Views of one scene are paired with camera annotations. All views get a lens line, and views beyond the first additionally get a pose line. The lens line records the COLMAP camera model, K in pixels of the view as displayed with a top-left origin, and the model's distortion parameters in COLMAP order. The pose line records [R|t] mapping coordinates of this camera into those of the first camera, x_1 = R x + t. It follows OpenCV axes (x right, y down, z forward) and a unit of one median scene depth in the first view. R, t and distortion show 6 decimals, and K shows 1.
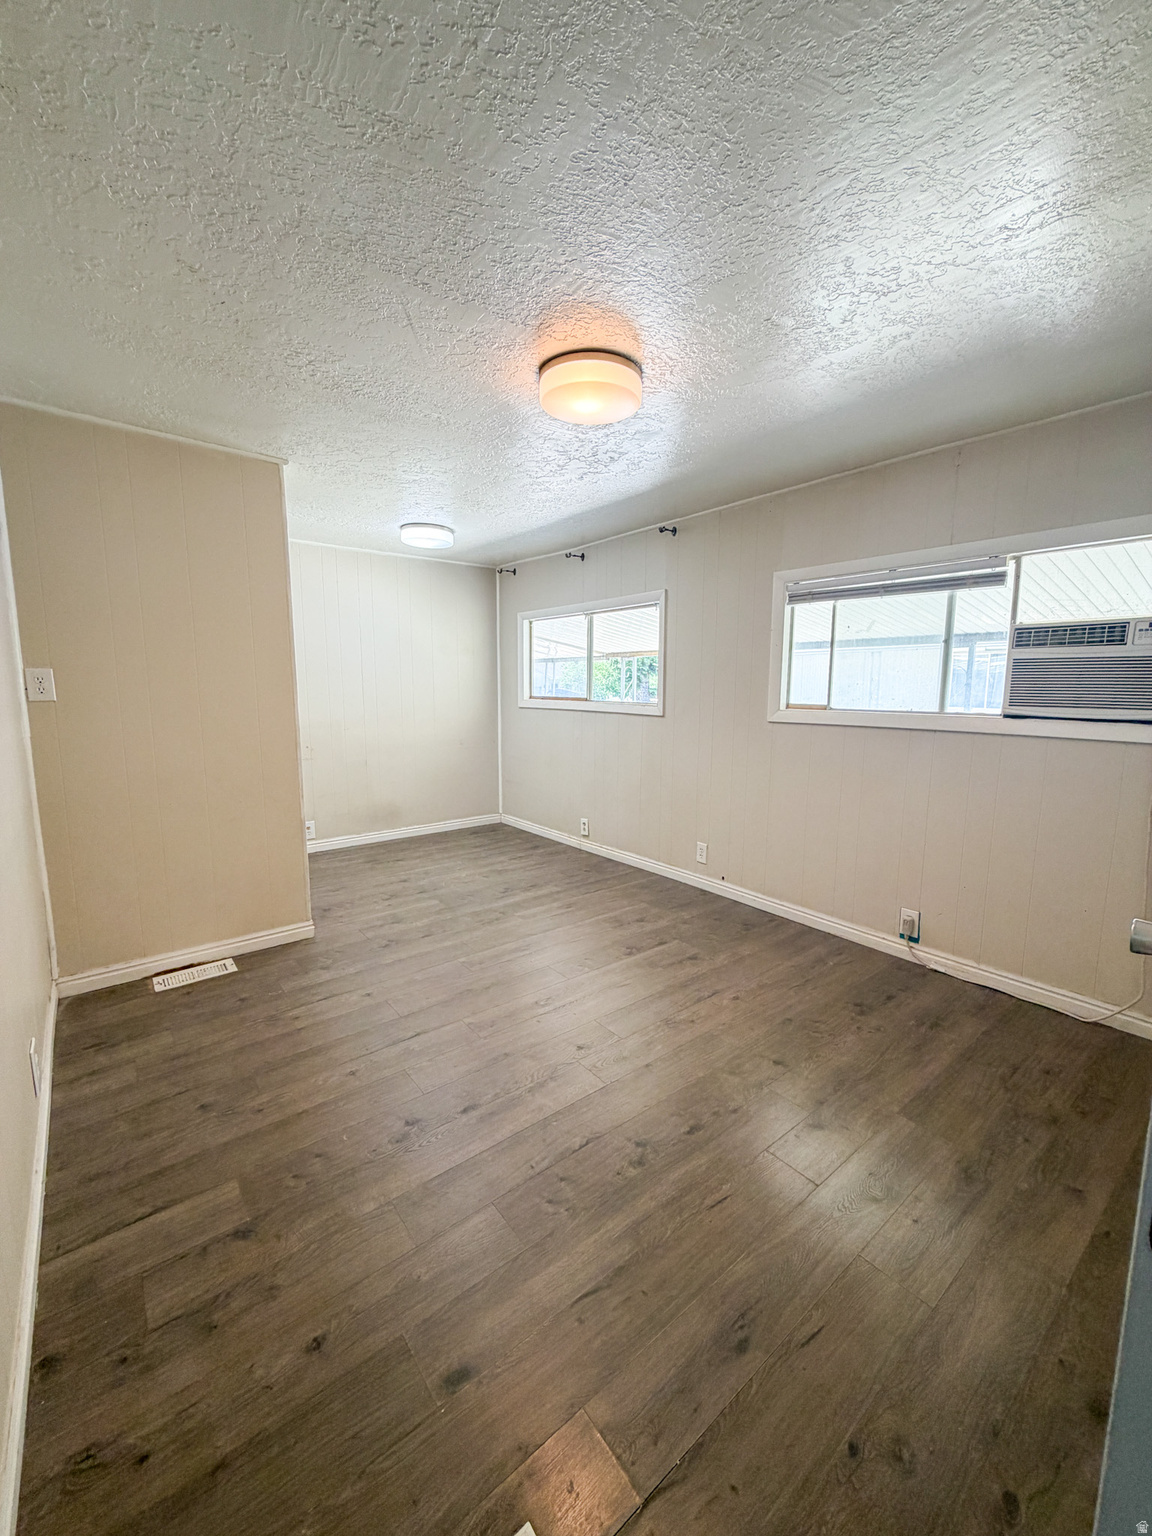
lens RADIAL K [[608.2, 0, 574.2], [0, 608.2, 766.8], [0, 0, 1]] dist [-0.000015, -0.000316]
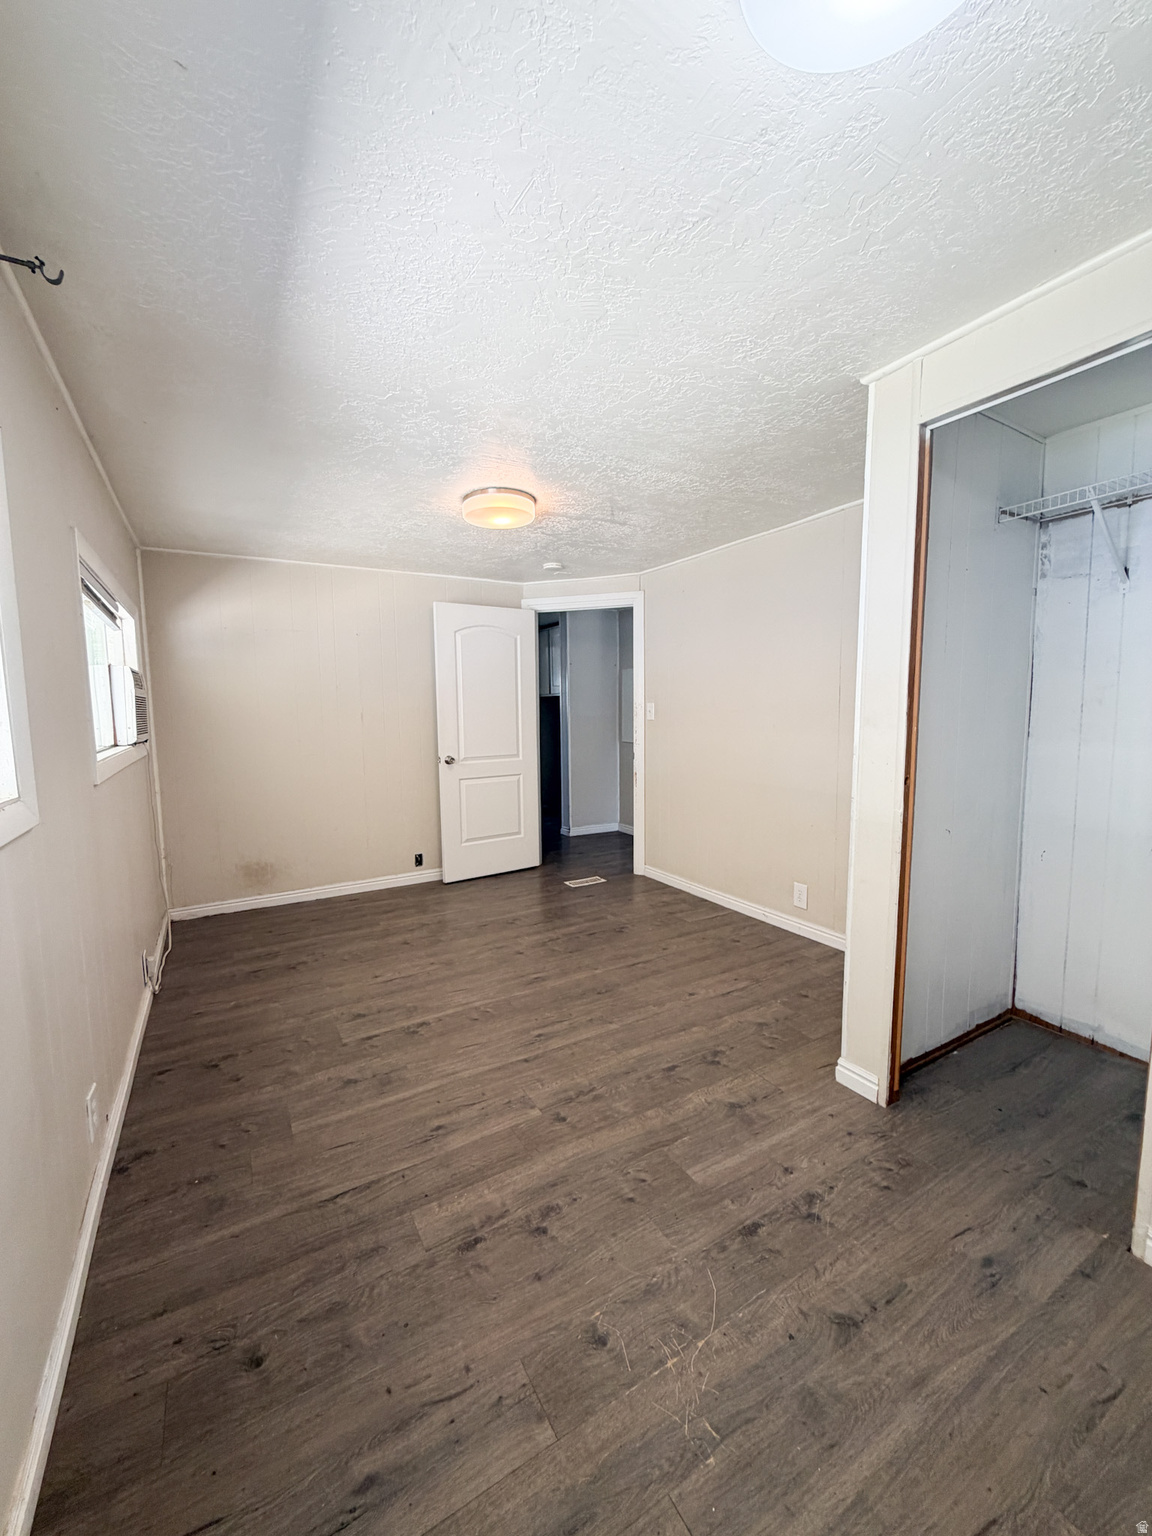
lens RADIAL K [[608.2, 0, 574.2], [0, 608.2, 766.8], [0, 0, 1]] dist [-0.000015, -0.000316]
pose [[-0.989369, -0.004517, 0.145359, -0.193218], [0.029298, 0.972835, 0.229640, -0.188820], [-0.142447, 0.231457, -0.962360, 1.337852]]
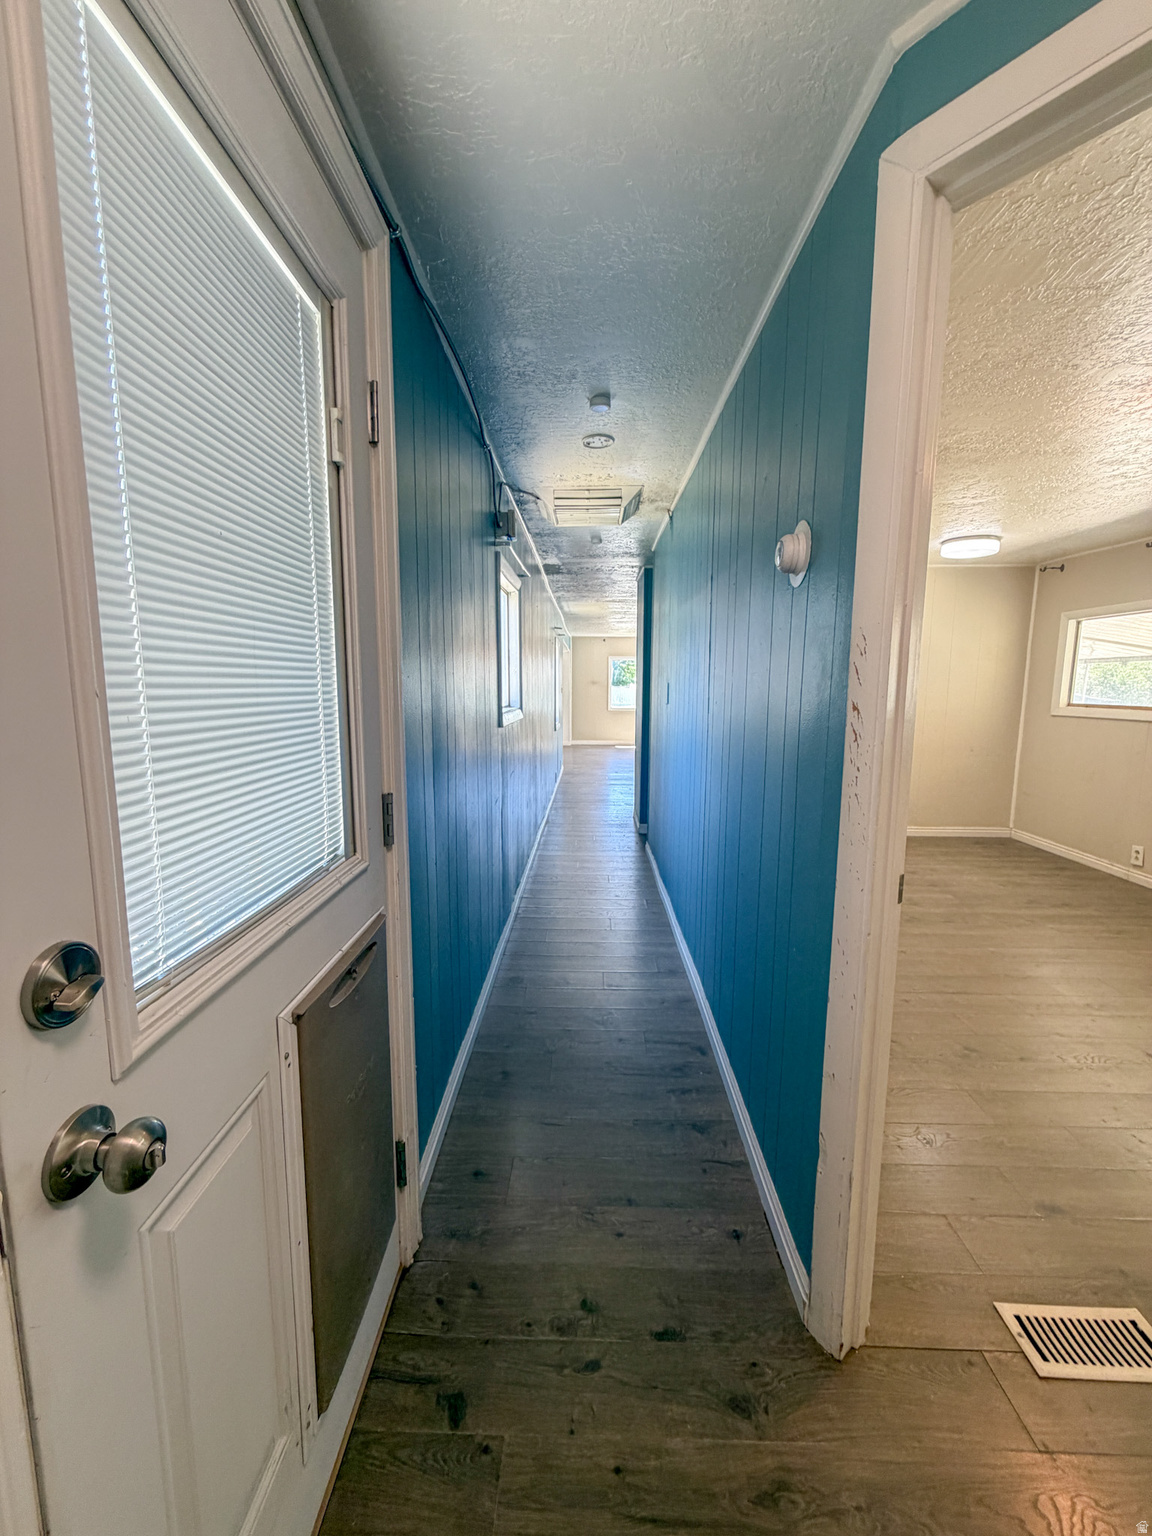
lens RADIAL K [[608.2, 0, 574.2], [0, 608.2, 766.8], [0, 0, 1]] dist [-0.000015, -0.000316]
pose [[0.764911, 0.085430, -0.638446, -0.068672], [-0.088606, 0.995699, 0.027076, 0.025817], [0.638013, 0.035860, 0.769191, -0.228768]]
